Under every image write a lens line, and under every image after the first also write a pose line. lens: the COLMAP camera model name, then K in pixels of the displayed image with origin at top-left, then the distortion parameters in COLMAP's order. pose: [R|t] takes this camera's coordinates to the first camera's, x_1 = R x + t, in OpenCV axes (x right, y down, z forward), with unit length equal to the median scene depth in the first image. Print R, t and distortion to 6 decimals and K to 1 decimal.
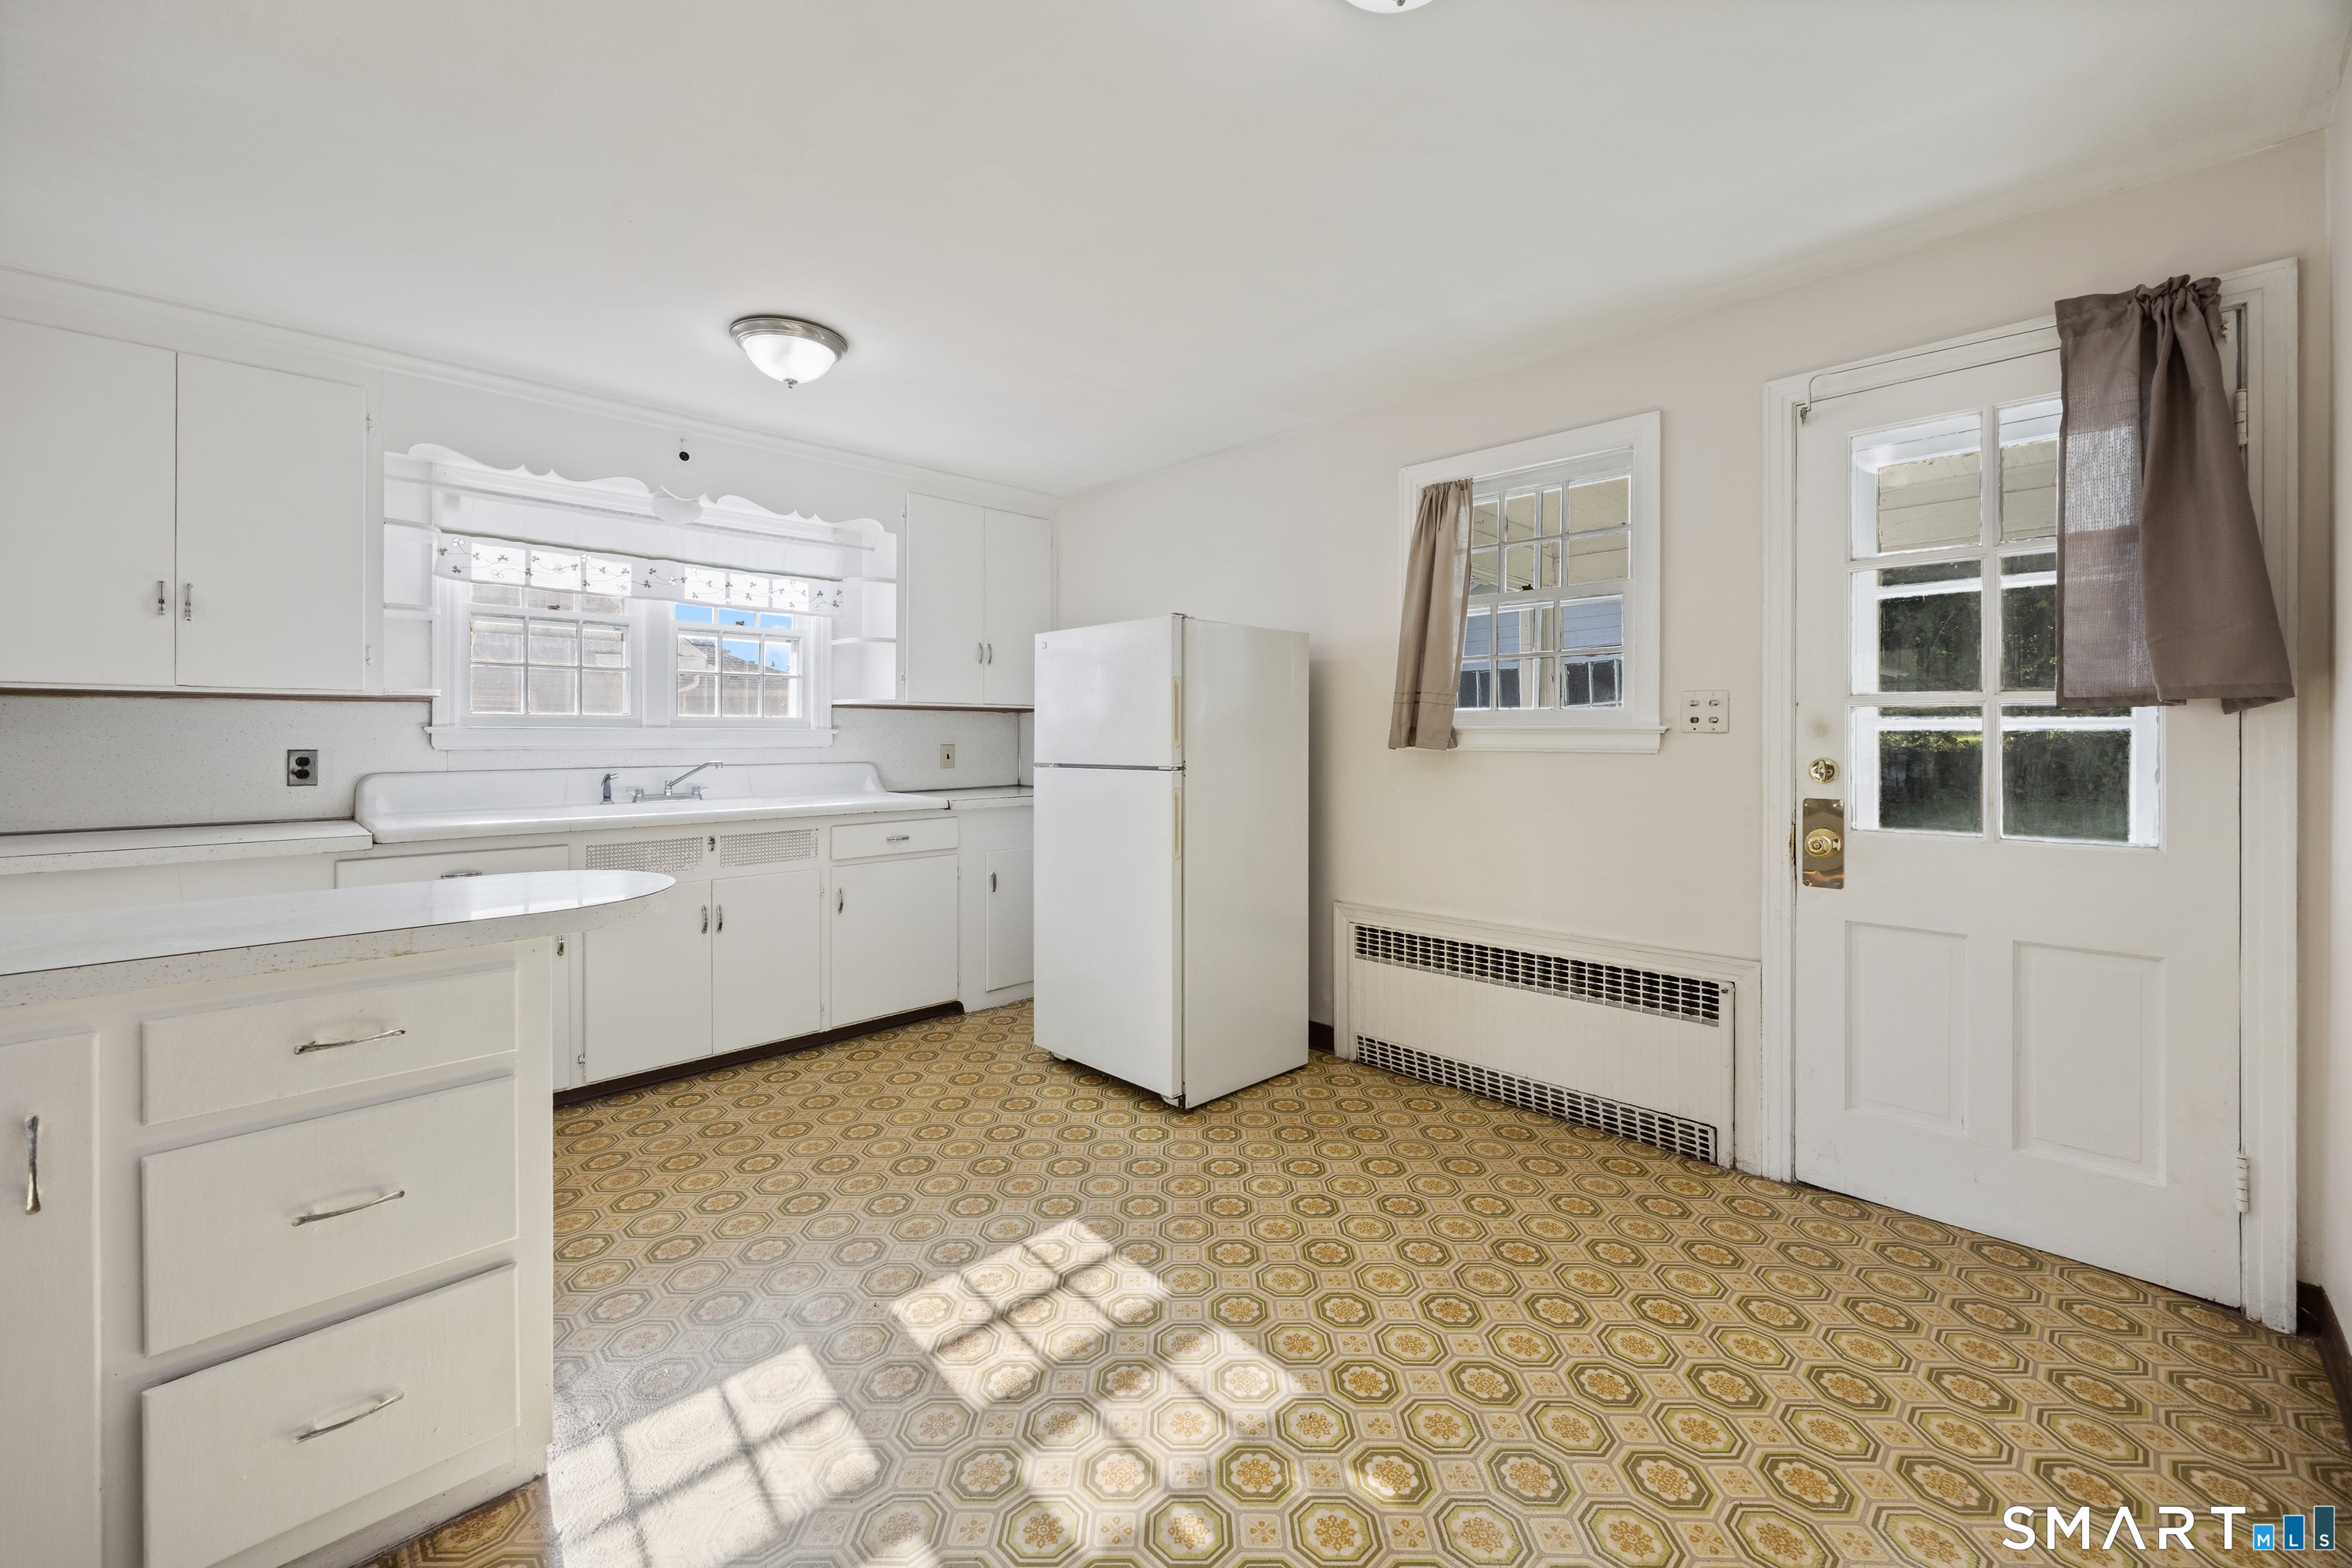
lens RADIAL K [[972.3, 0, 1226.5], [0, 972.3, 714.0], [0, 0, 1]] dist [0.002133, -0.000735]
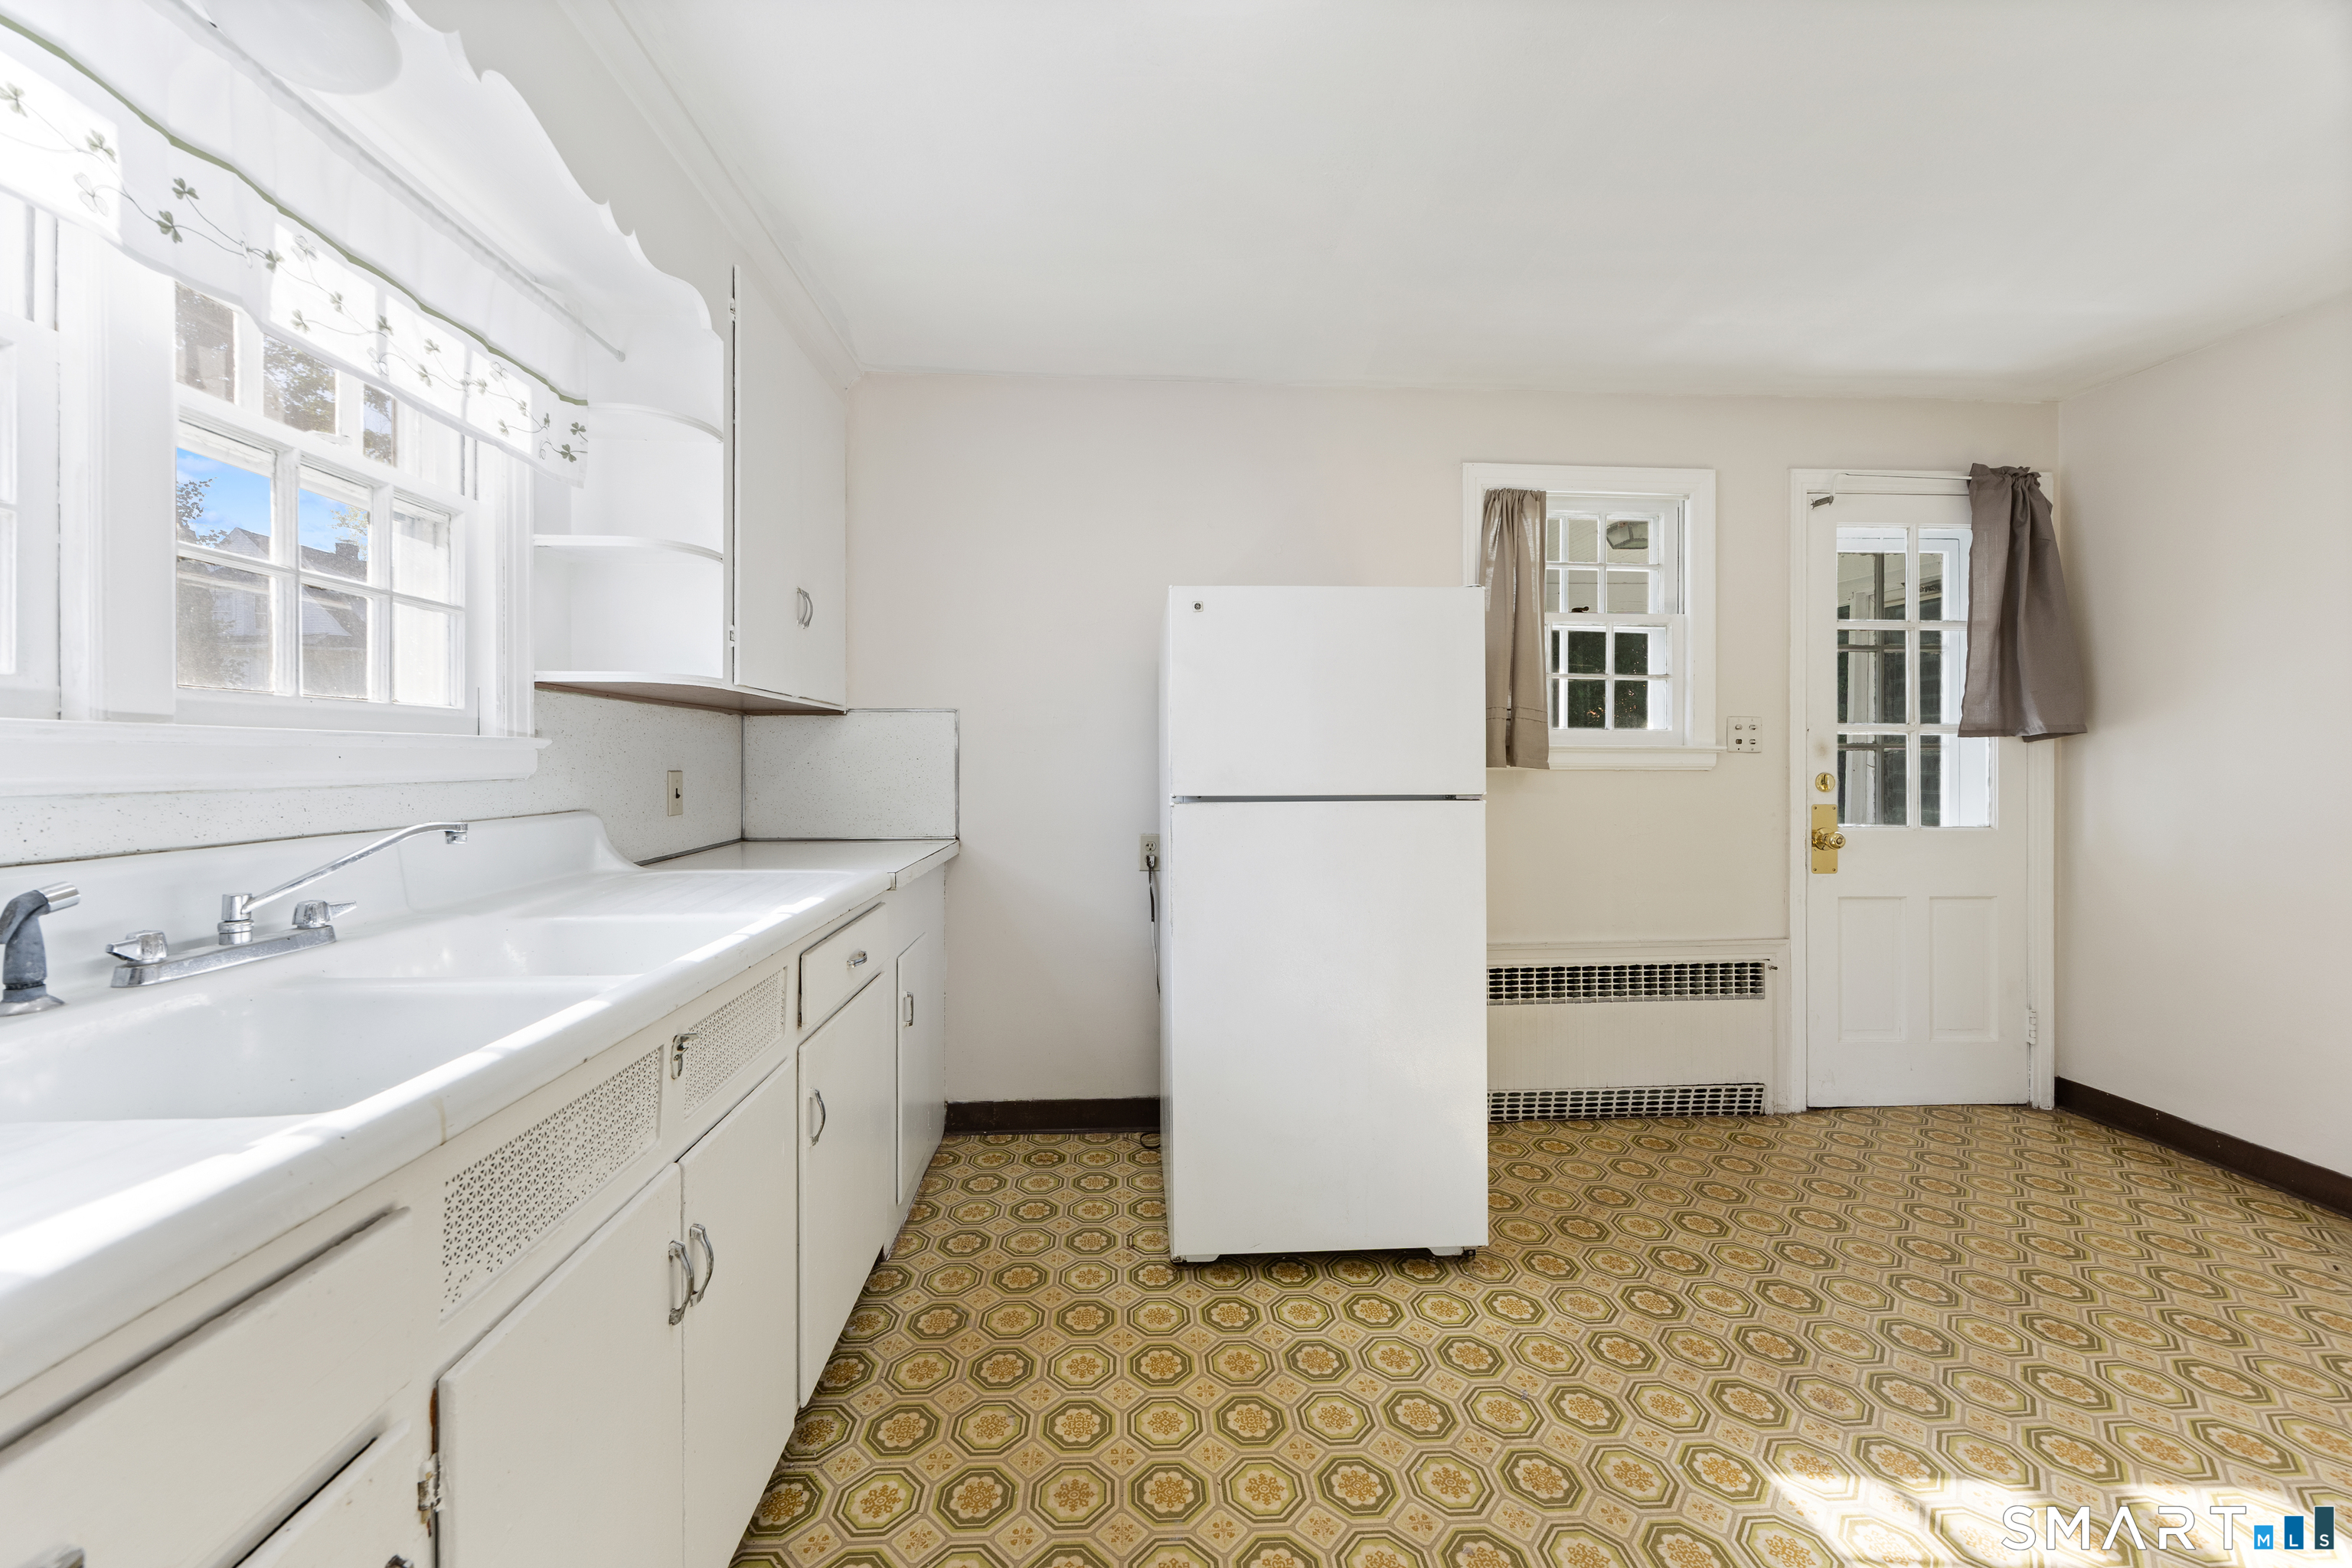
lens RADIAL K [[893.5, 0, 1236.7], [0, 893.5, 748.1], [0, 0, 1]] dist [-0.002379, 0.000140]
pose [[0.670812, 0.008129, 0.741583, -0.647535], [-0.017170, 0.999842, 0.004572, 0.017691], [-0.741429, -0.015800, 0.670845, 0.653965]]
